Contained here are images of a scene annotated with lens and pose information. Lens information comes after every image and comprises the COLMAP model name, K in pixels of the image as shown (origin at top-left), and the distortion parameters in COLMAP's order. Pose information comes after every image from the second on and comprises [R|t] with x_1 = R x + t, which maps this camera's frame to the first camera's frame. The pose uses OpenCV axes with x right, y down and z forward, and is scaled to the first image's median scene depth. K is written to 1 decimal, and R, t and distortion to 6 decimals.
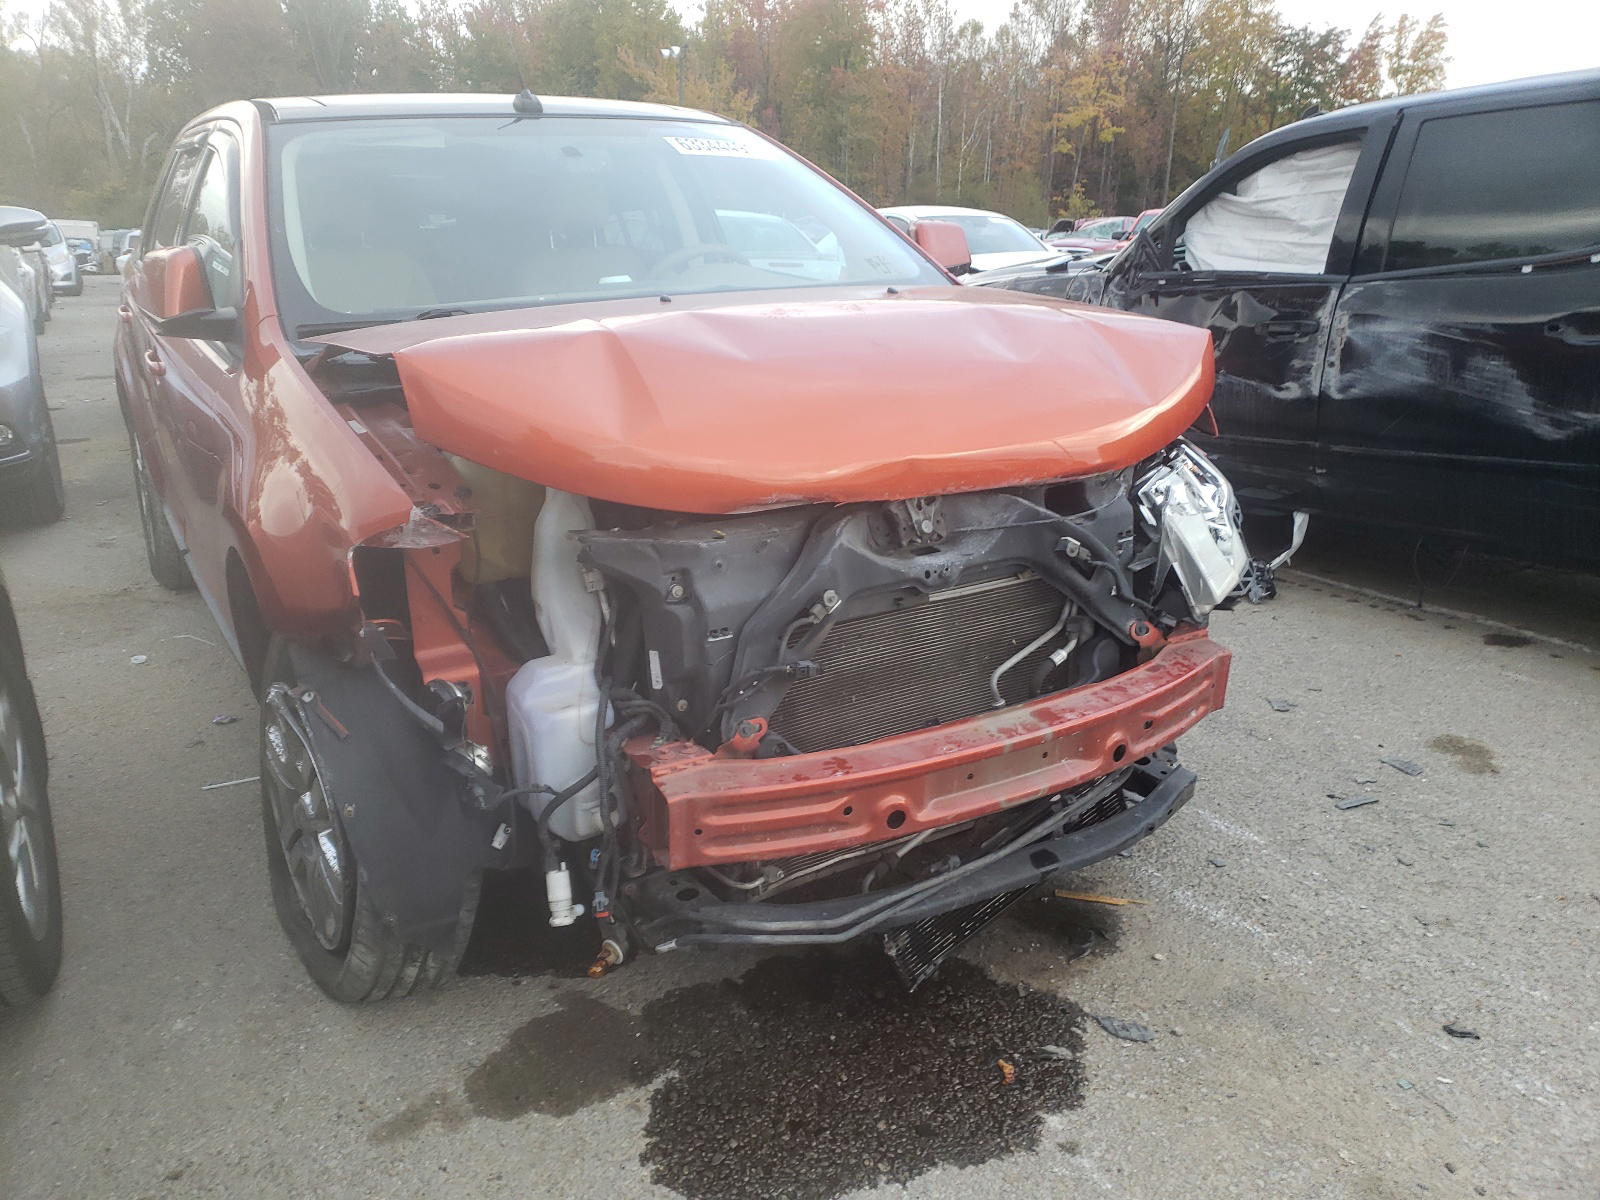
lens RADIAL K [[1244.5, 0, 773.3], [0, 1244.5, 593.0], [0, 0, 1]] dist [0.025268, -0.049735]
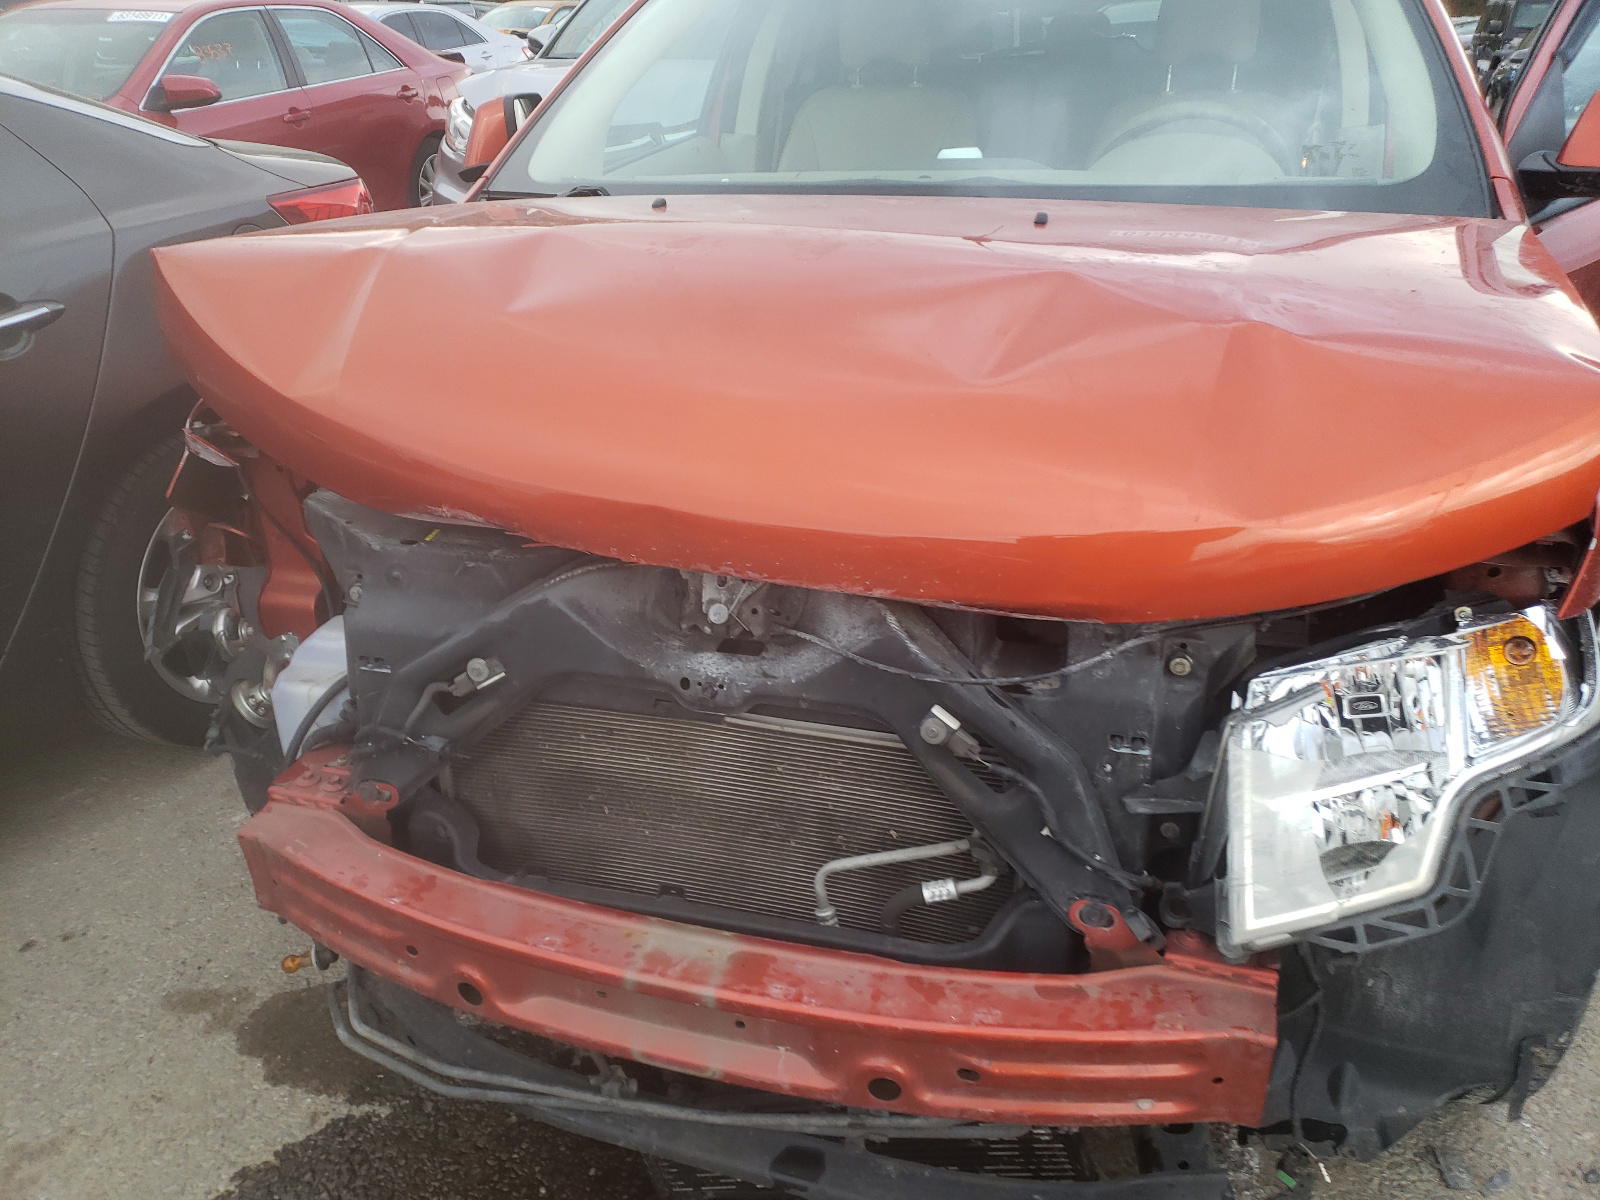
lens RADIAL K [[1244.5, 0, 773.0], [0, 1244.5, 606.2], [0, 0, 1]] dist [0.025268, -0.049735]
pose [[0.672393, 0.318527, -0.668153, 0.572117], [-0.213926, 0.947777, 0.236548, -0.215186], [0.708607, -0.016118, 0.705419, 0.575821]]
